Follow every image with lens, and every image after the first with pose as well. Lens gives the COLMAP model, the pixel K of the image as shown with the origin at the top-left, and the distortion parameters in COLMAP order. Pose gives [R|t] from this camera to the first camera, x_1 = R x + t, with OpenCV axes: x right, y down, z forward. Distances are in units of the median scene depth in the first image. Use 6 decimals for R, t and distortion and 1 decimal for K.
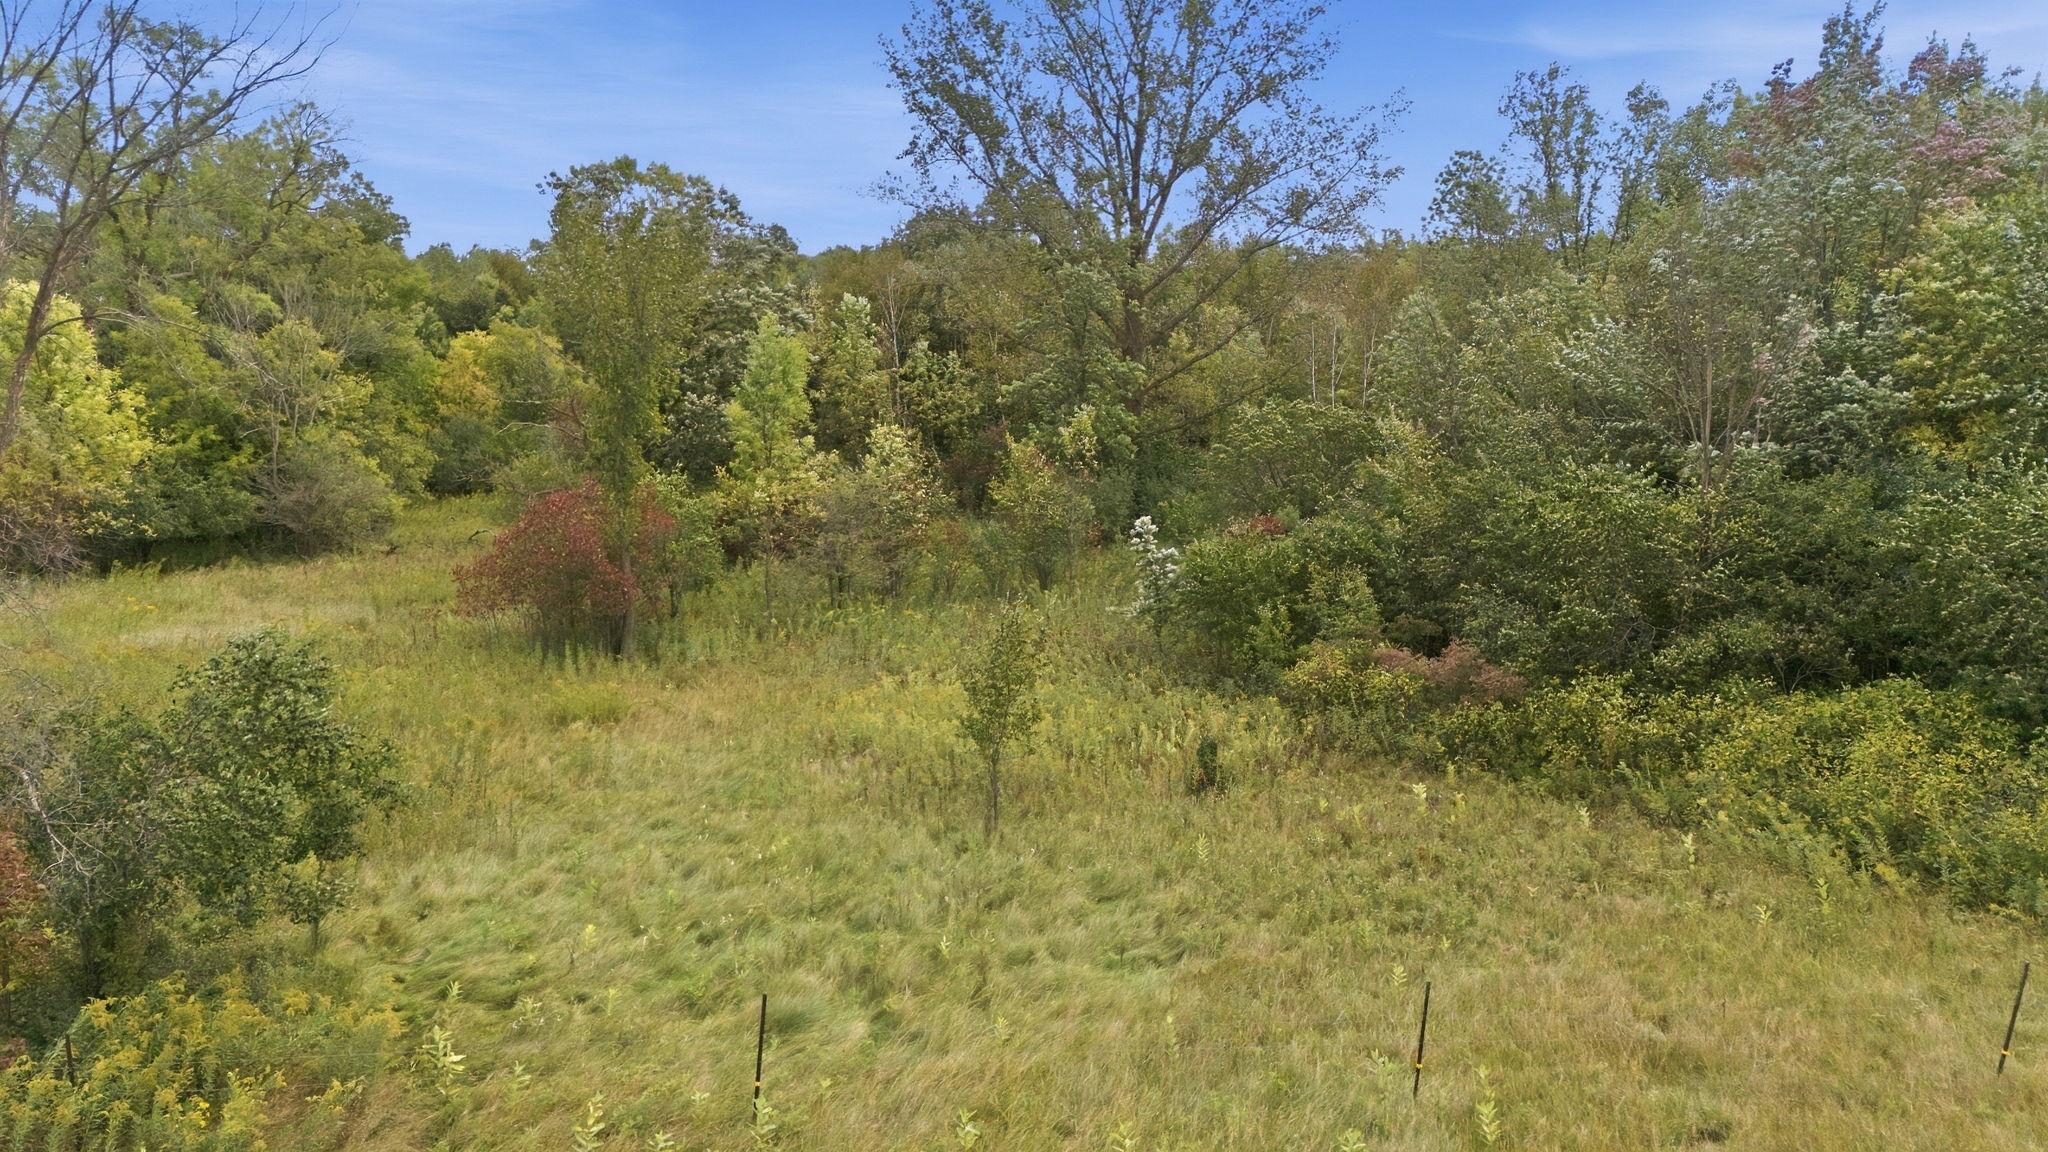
lens RADIAL K [[1482.3, 0, 1022.5], [0, 1482.3, 609.6], [0, 0, 1]] dist [0.089487, -0.089702]
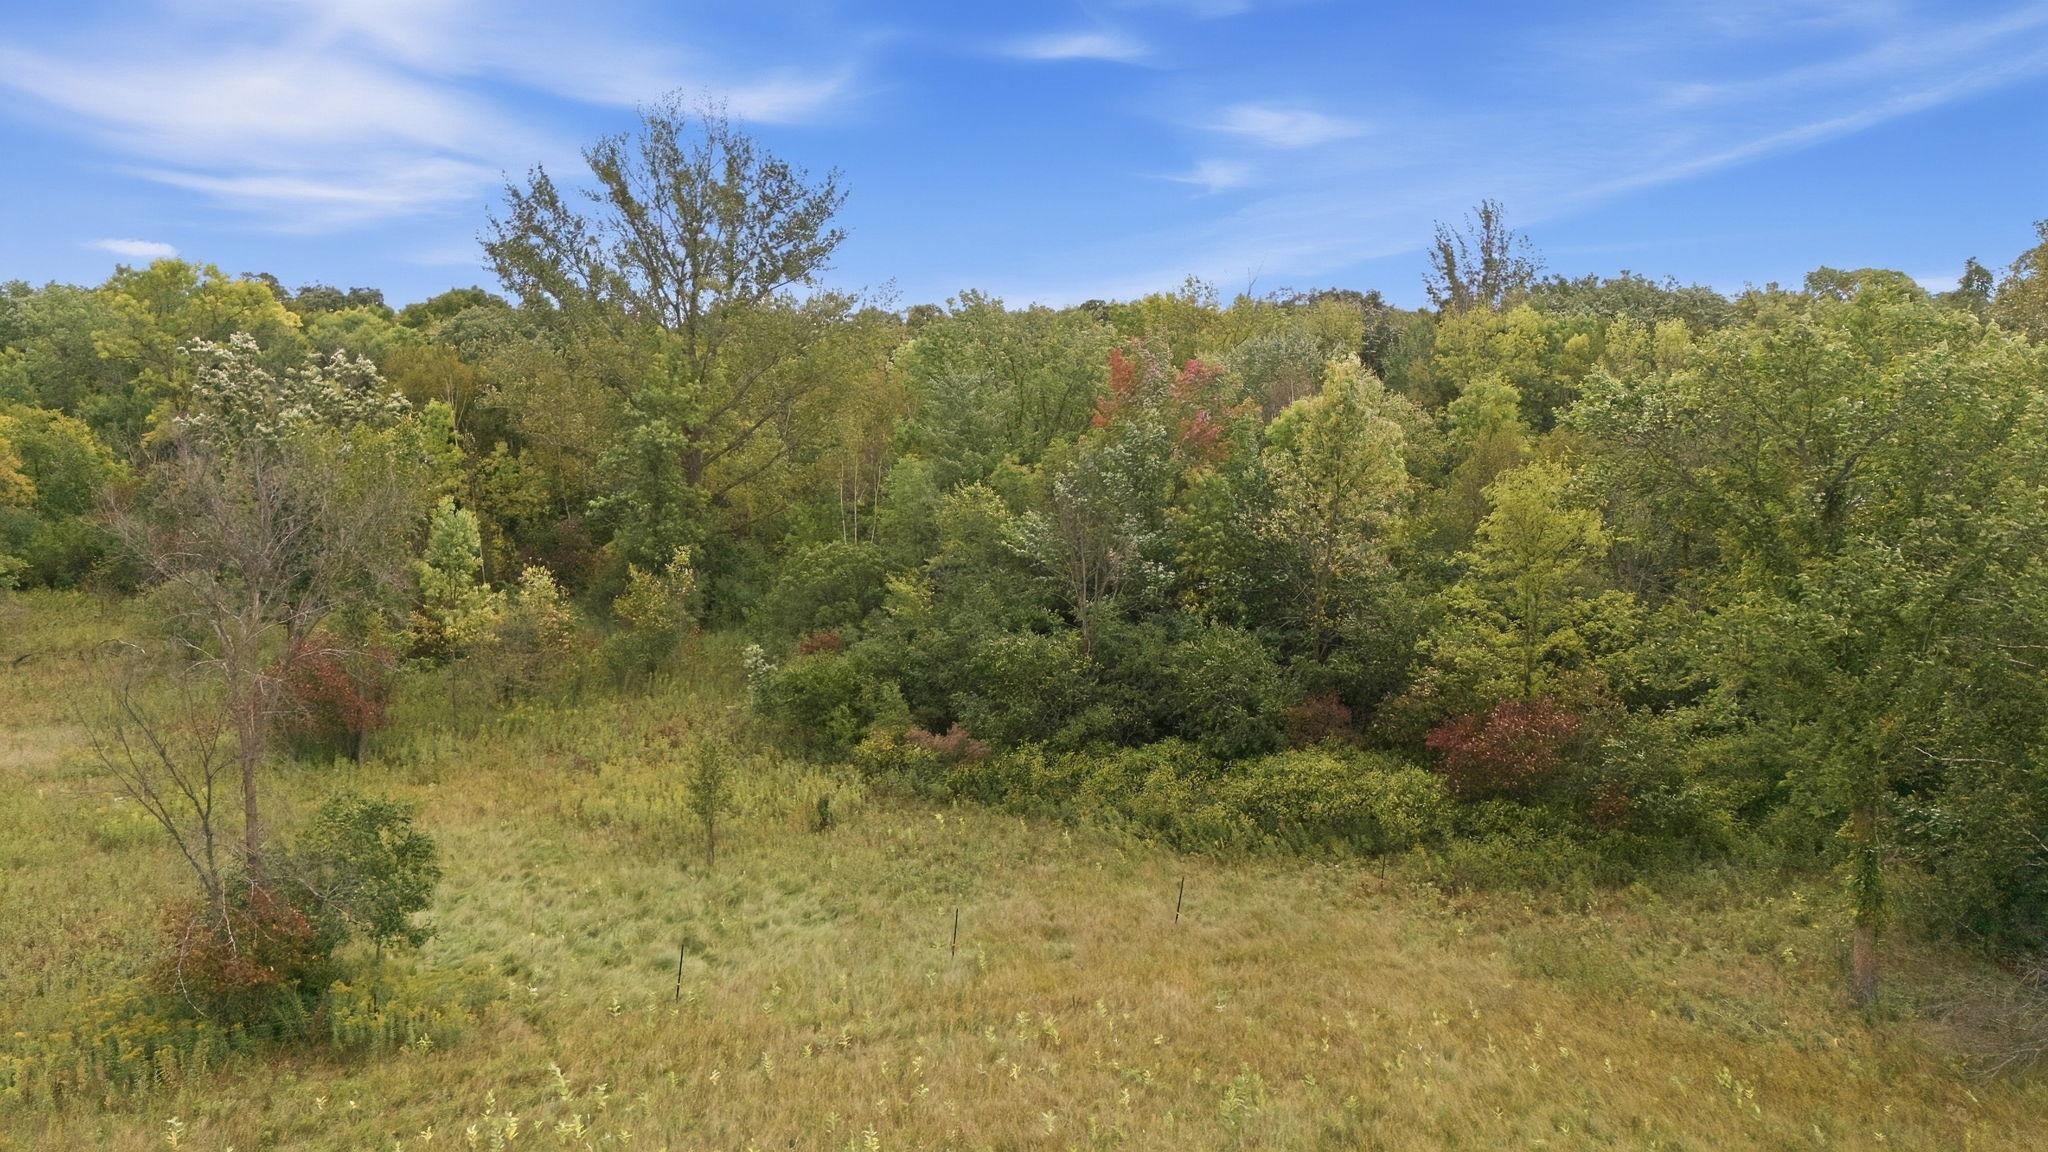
lens RADIAL K [[1487.4, 0, 1021.2], [0, 1487.4, 589.4], [0, 0, 1]] dist [0.088173, -0.088568]
pose [[0.941951, -0.032533, 0.334171, -0.237728], [0.037430, 0.999265, -0.008225, -0.137084], [-0.333658, 0.020256, 0.942477, -0.746255]]
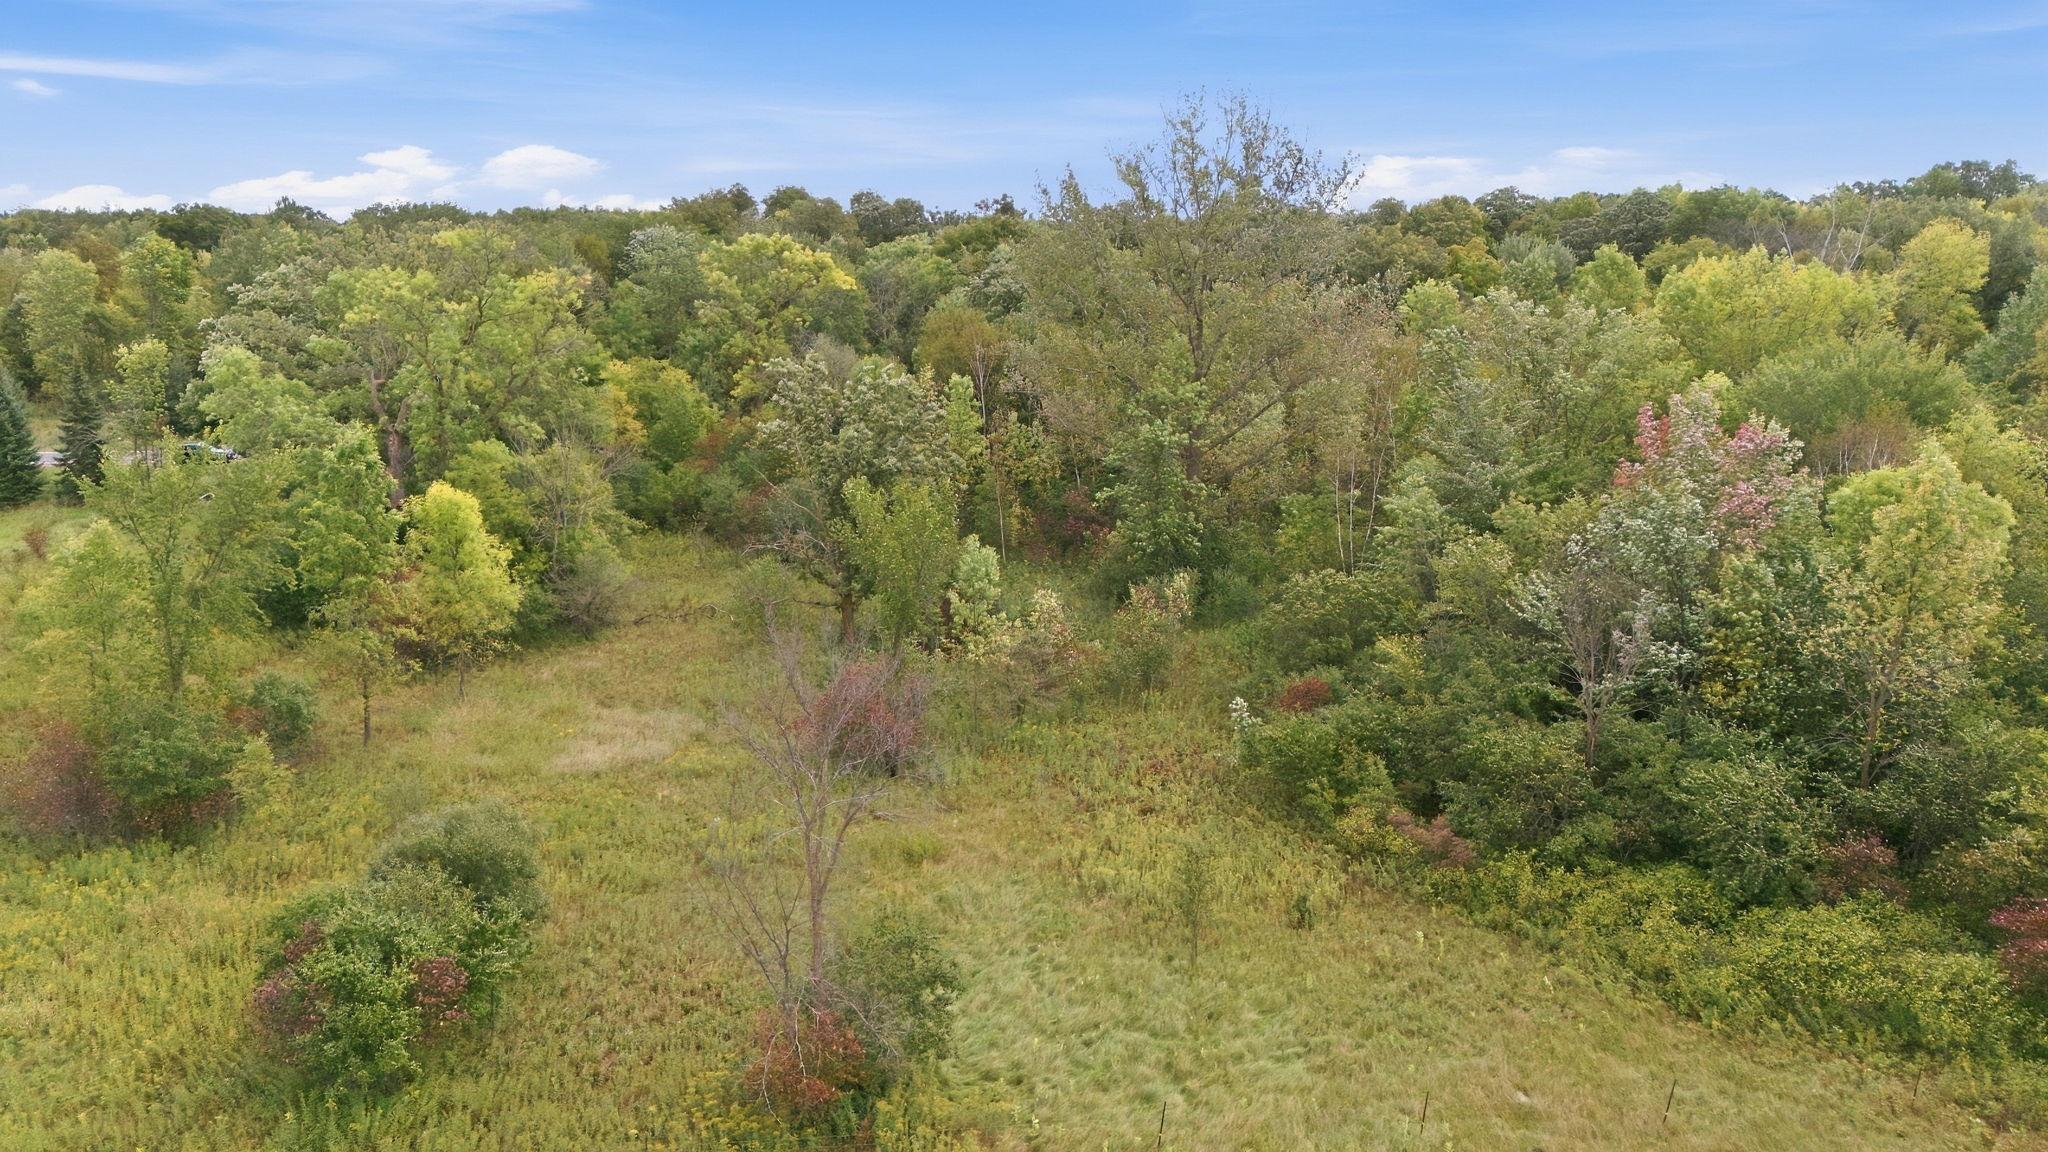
lens RADIAL K [[1487.4, 0, 1021.2], [0, 1487.4, 589.4], [0, 0, 1]] dist [0.088173, -0.088568]
pose [[0.999917, -0.000127, 0.012860, -0.243793], [-0.000964, 0.996395, 0.084834, -0.444841], [-0.012824, -0.084839, 0.996312, -0.789974]]
